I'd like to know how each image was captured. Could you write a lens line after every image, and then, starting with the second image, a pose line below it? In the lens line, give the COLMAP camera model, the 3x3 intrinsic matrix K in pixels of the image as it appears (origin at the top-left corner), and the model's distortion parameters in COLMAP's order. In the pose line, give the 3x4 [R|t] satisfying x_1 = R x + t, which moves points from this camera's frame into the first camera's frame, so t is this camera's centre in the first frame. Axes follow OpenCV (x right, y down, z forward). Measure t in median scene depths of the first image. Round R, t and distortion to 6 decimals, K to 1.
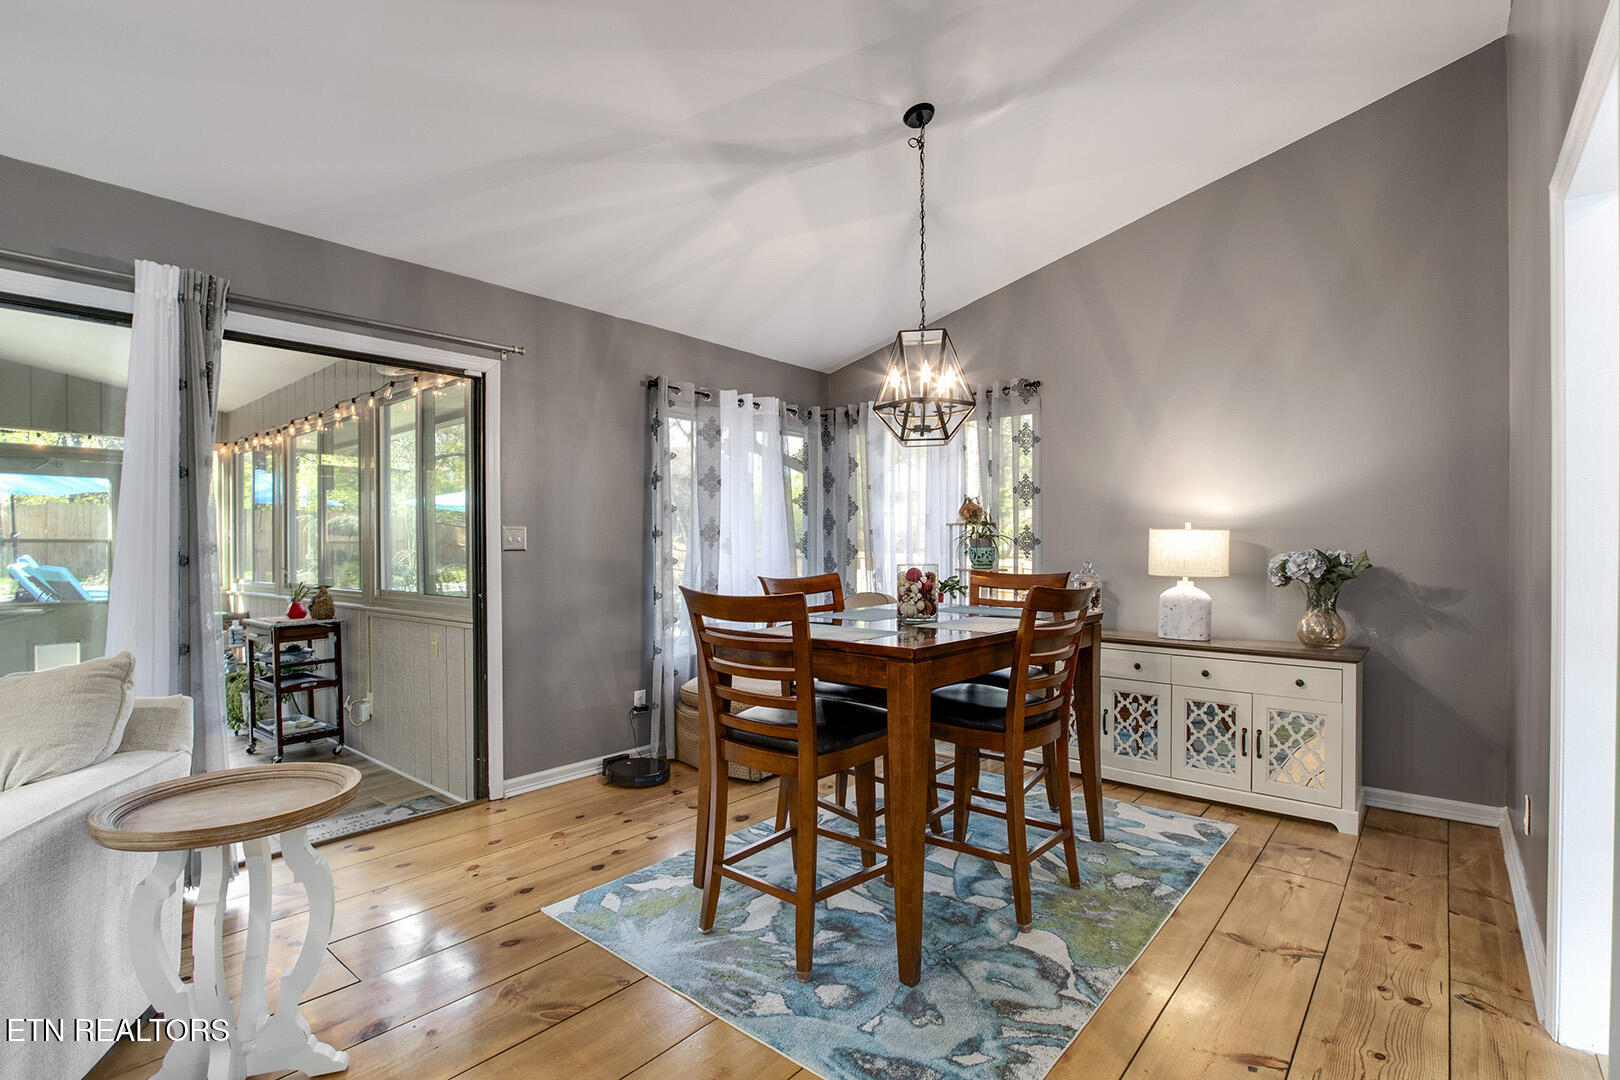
lens RADIAL K [[756.7, 0, 811.4], [0, 756.7, 549.2], [0, 0, 1]] dist [-0.018293, 0.000769]
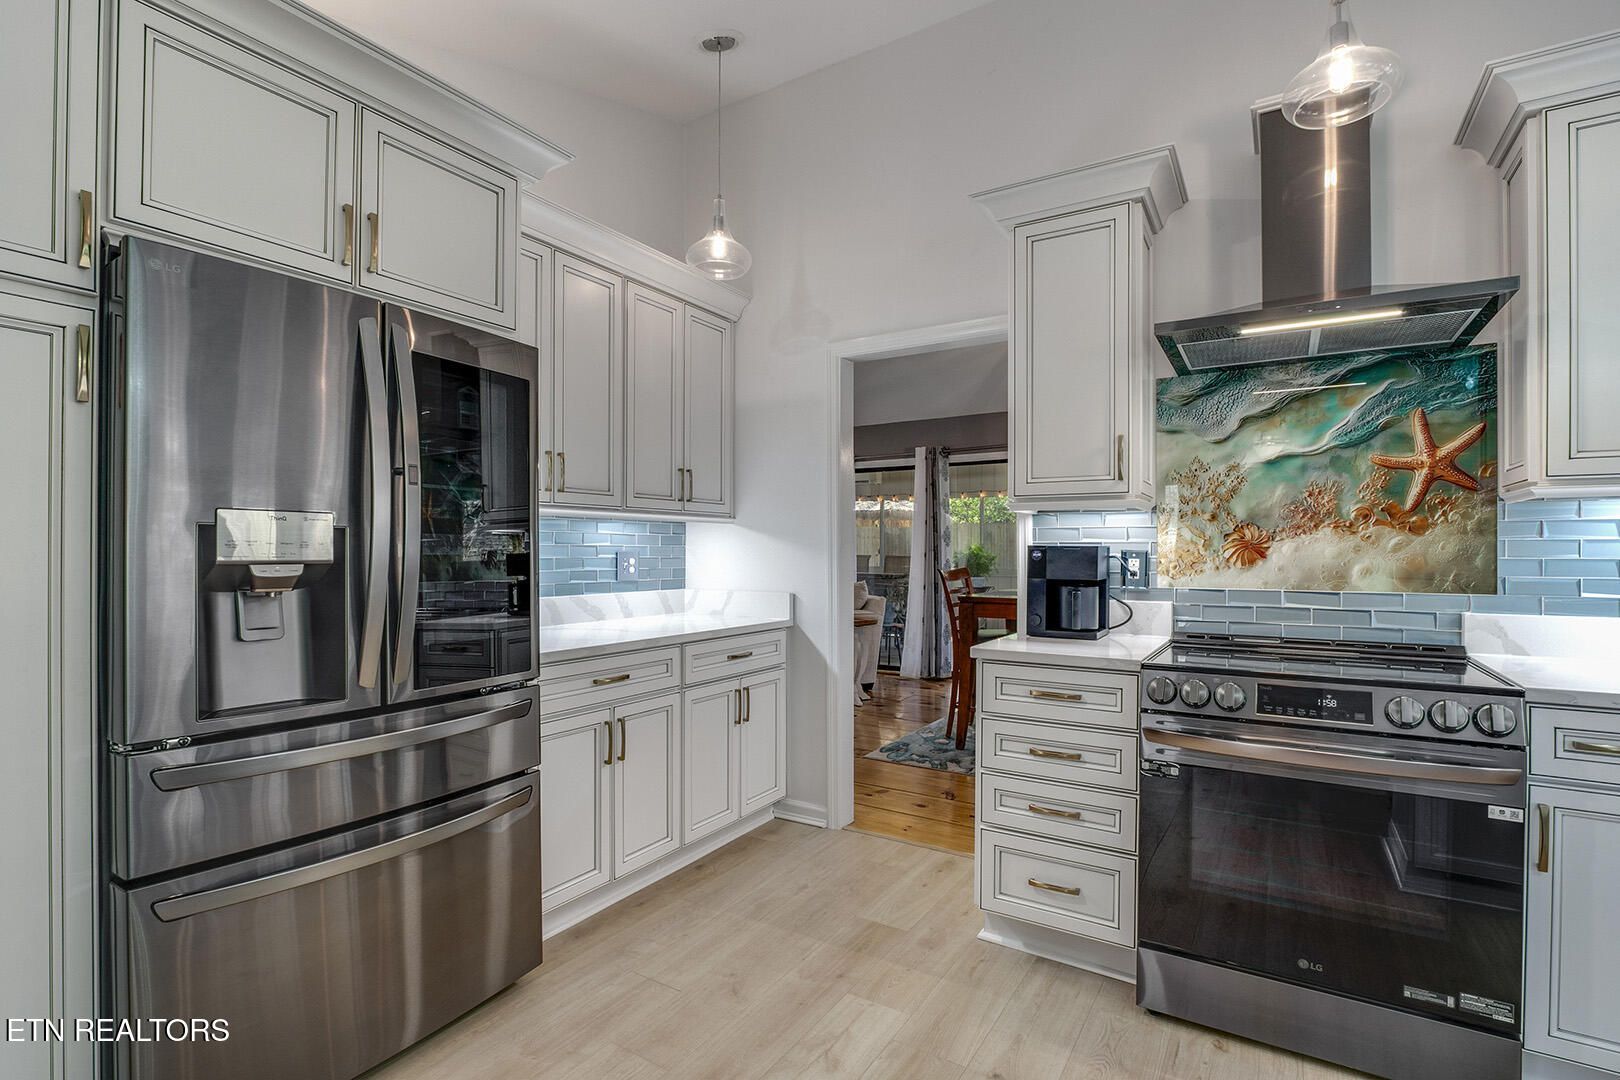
lens RADIAL K [[756.7, 0, 811.4], [0, 756.7, 549.2], [0, 0, 1]] dist [-0.018293, 0.000769]
pose [[0.136765, 0.003679, -0.990597, 1.429976], [-0.008525, 0.999960, 0.002537, -0.004095], [0.990567, 0.008098, 0.136791, 0.170125]]
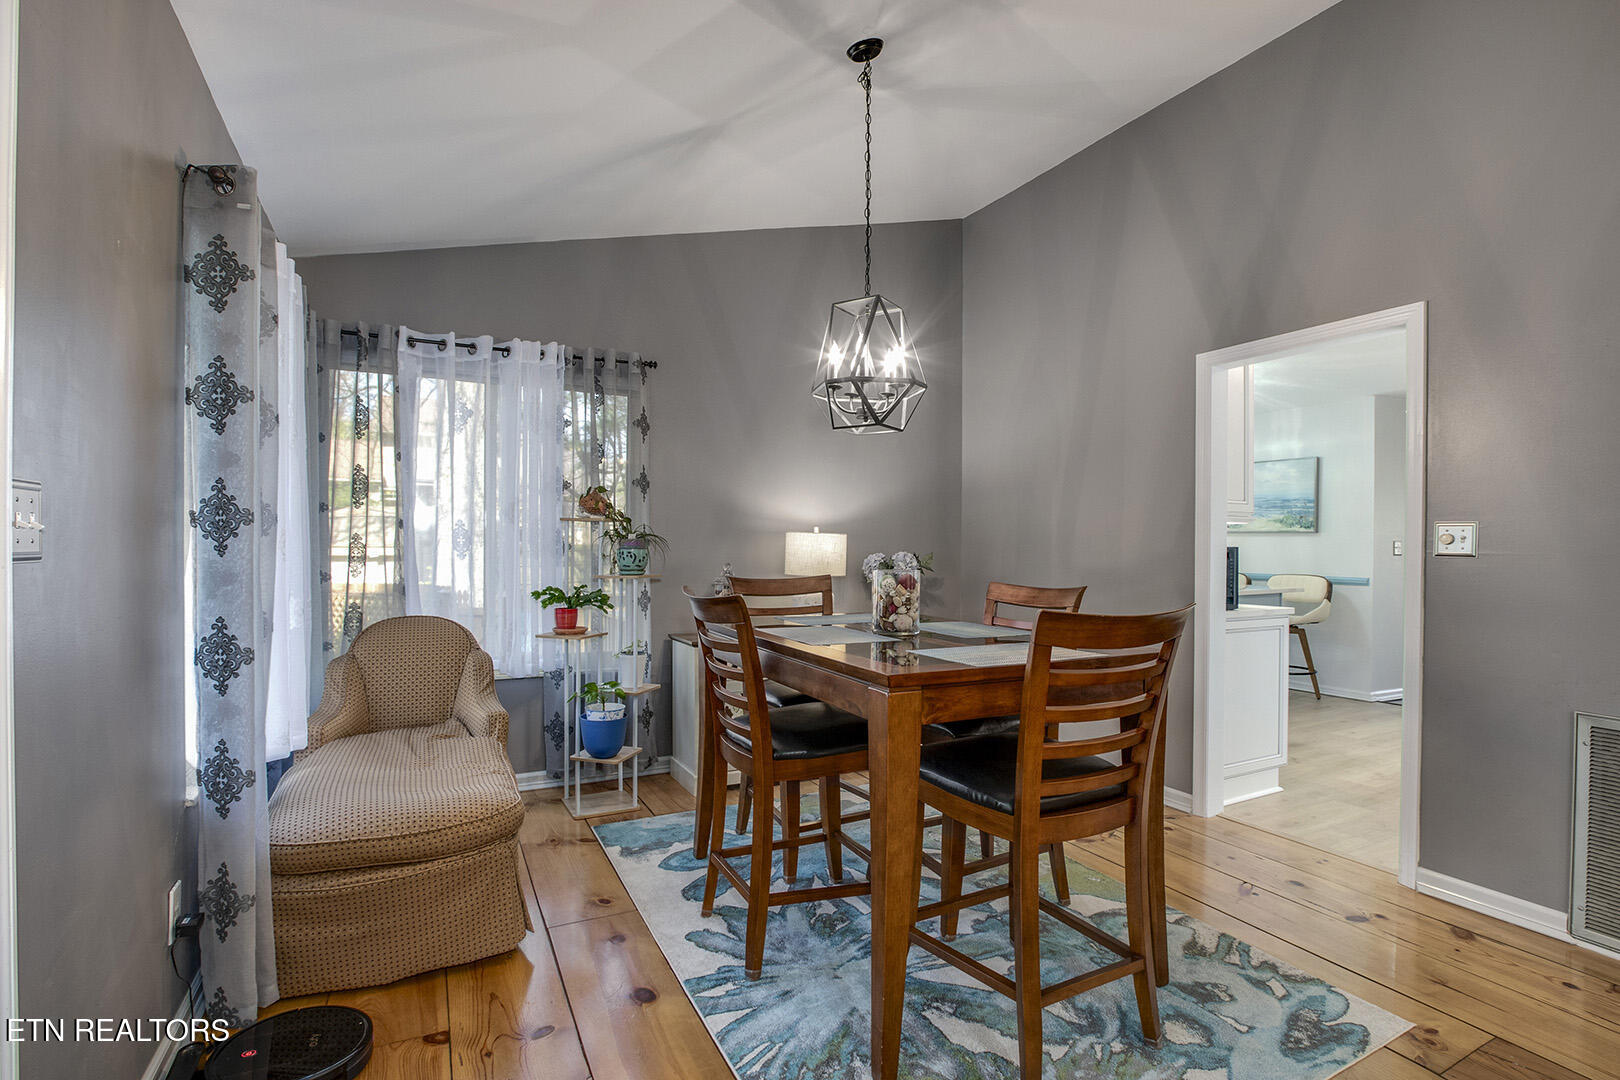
lens RADIAL K [[756.7, 0, 811.4], [0, 756.7, 549.2], [0, 0, 1]] dist [-0.018293, 0.000769]
pose [[0.376628, 0.001336, 0.926364, -0.619633], [-0.001025, 0.999999, -0.001025, -0.001756], [-0.926364, -0.000564, 0.376629, 0.670678]]
